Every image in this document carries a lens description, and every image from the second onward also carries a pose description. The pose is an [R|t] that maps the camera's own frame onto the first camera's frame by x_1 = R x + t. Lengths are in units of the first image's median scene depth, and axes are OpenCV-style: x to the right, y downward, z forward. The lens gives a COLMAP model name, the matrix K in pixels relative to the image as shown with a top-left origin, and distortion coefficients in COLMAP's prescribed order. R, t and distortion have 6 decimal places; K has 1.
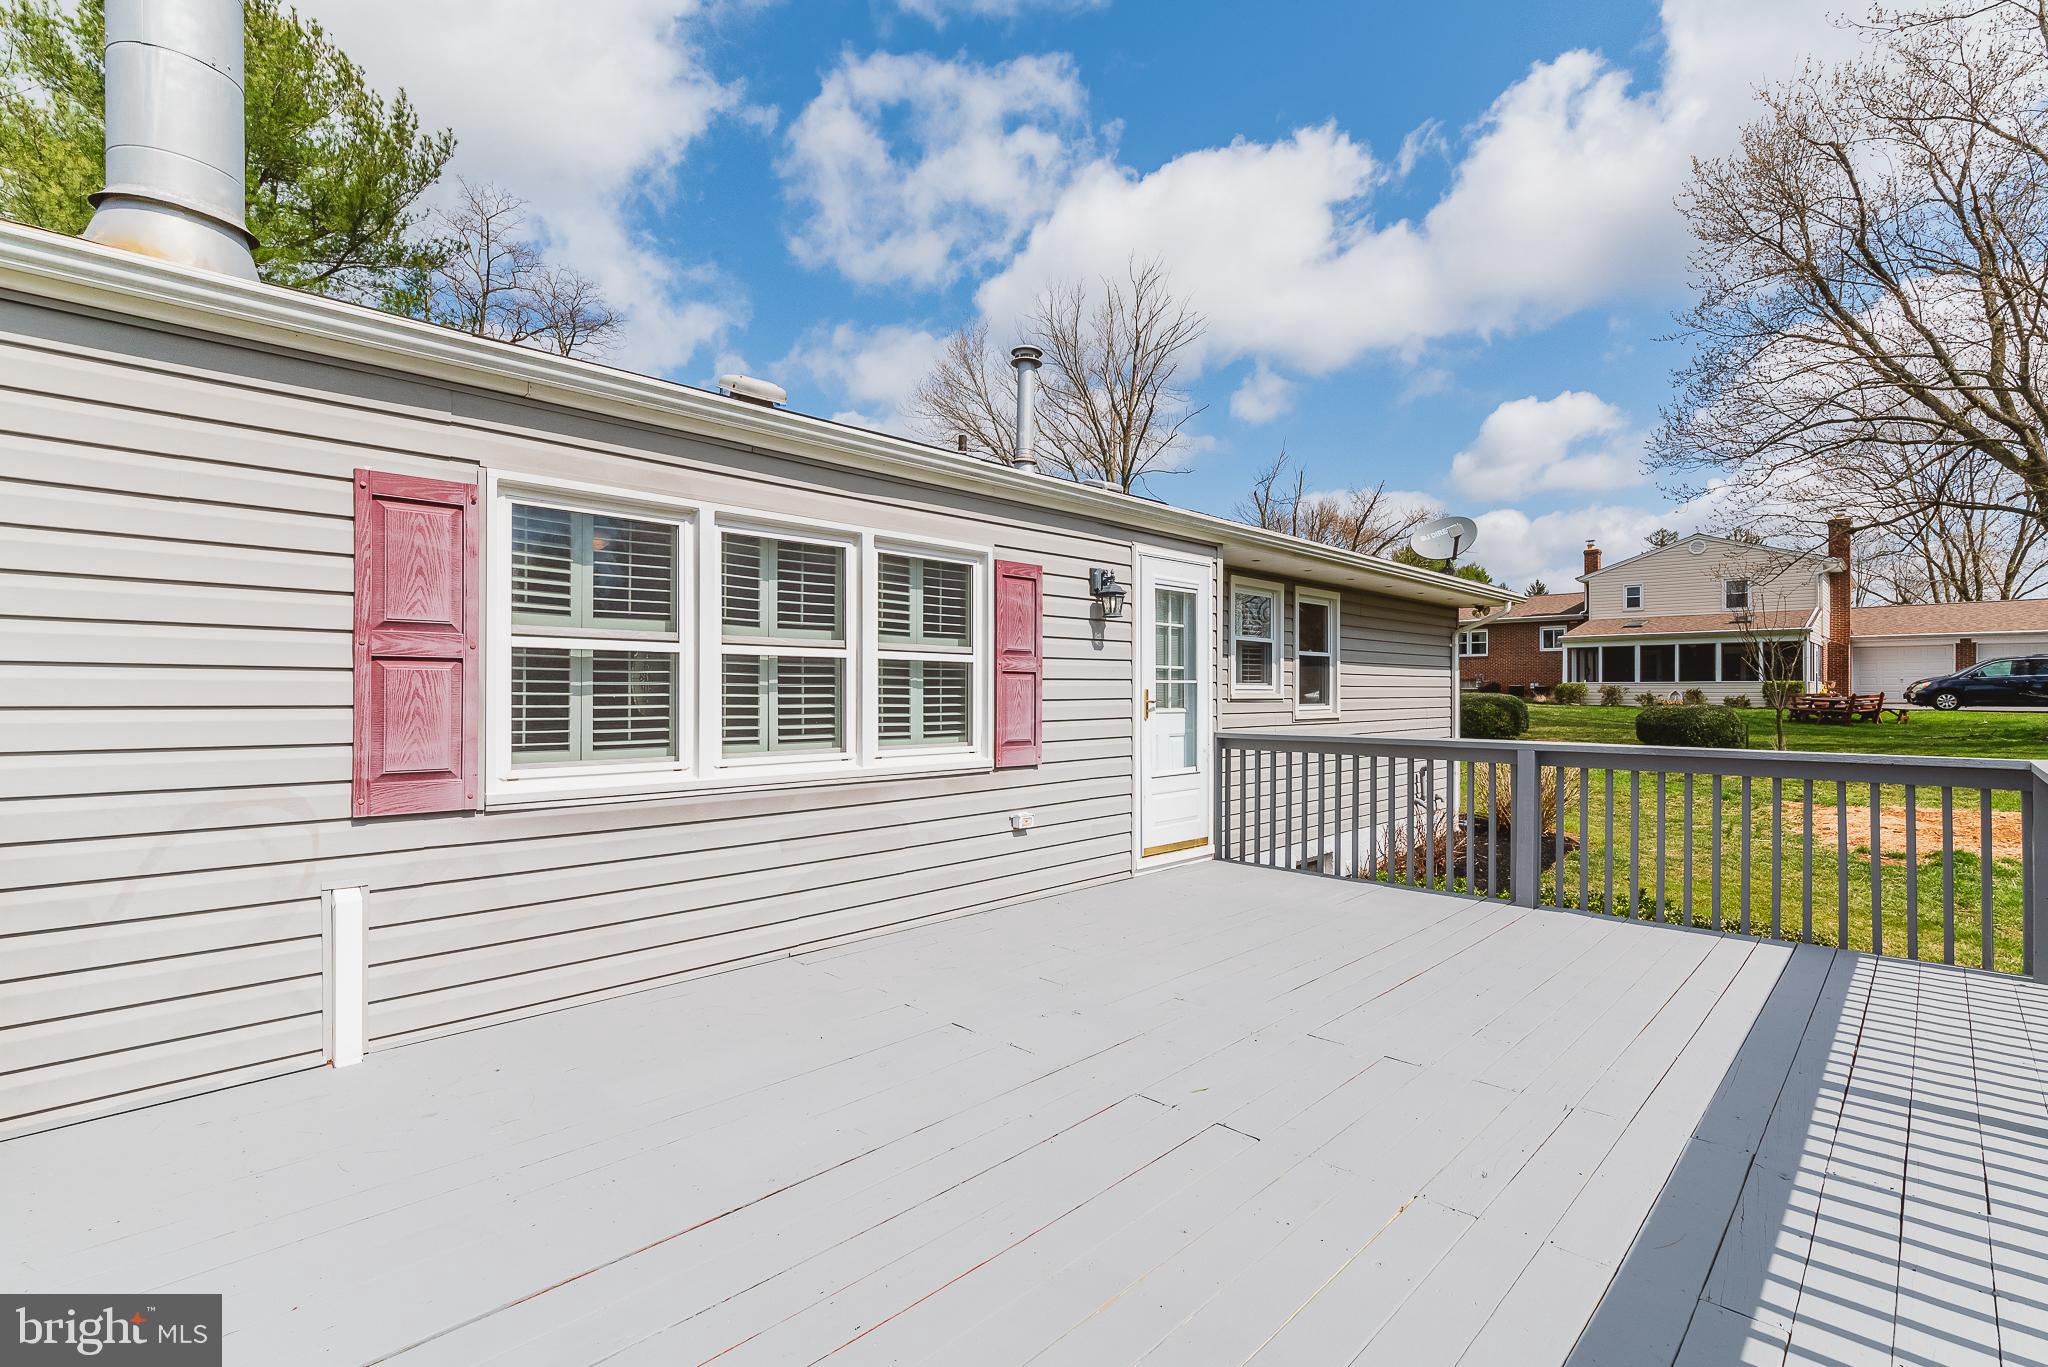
lens RADIAL K [[951.2, 0, 1018.5], [0, 951.2, 682.9], [0, 0, 1]] dist [-0.002669, -0.000114]
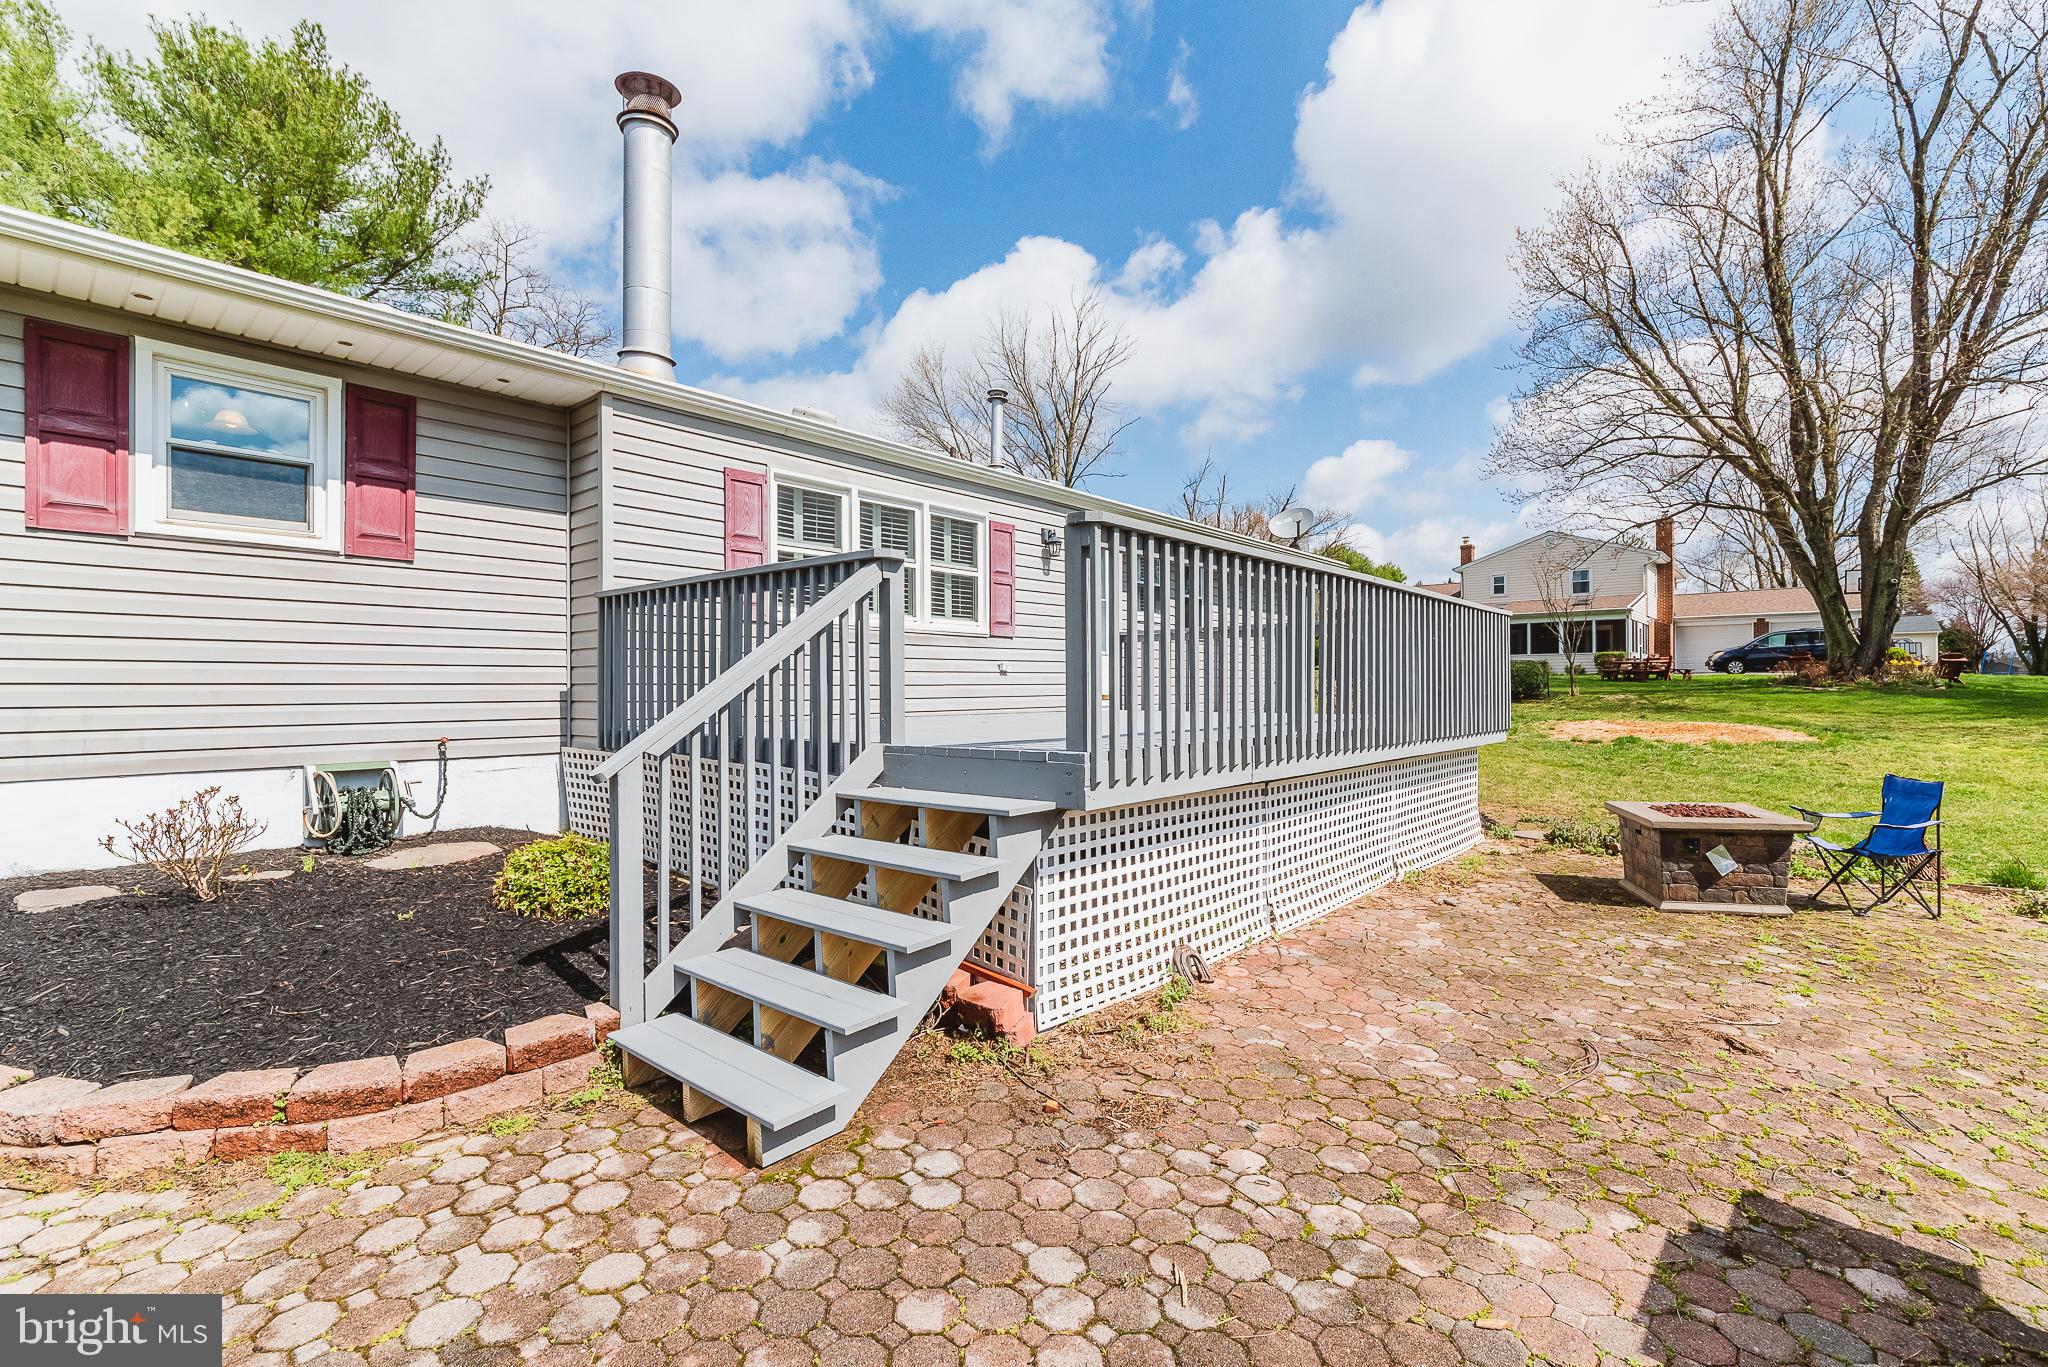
lens RADIAL K [[951.2, 0, 1006.4], [0, 951.2, 680.4], [0, 0, 1]] dist [-0.002669, -0.000114]
pose [[0.999006, -0.000965, 0.044572, -0.020325], [0.001198, 0.999986, -0.005195, 0.050533], [-0.044566, 0.005243, 0.998993, -0.221206]]
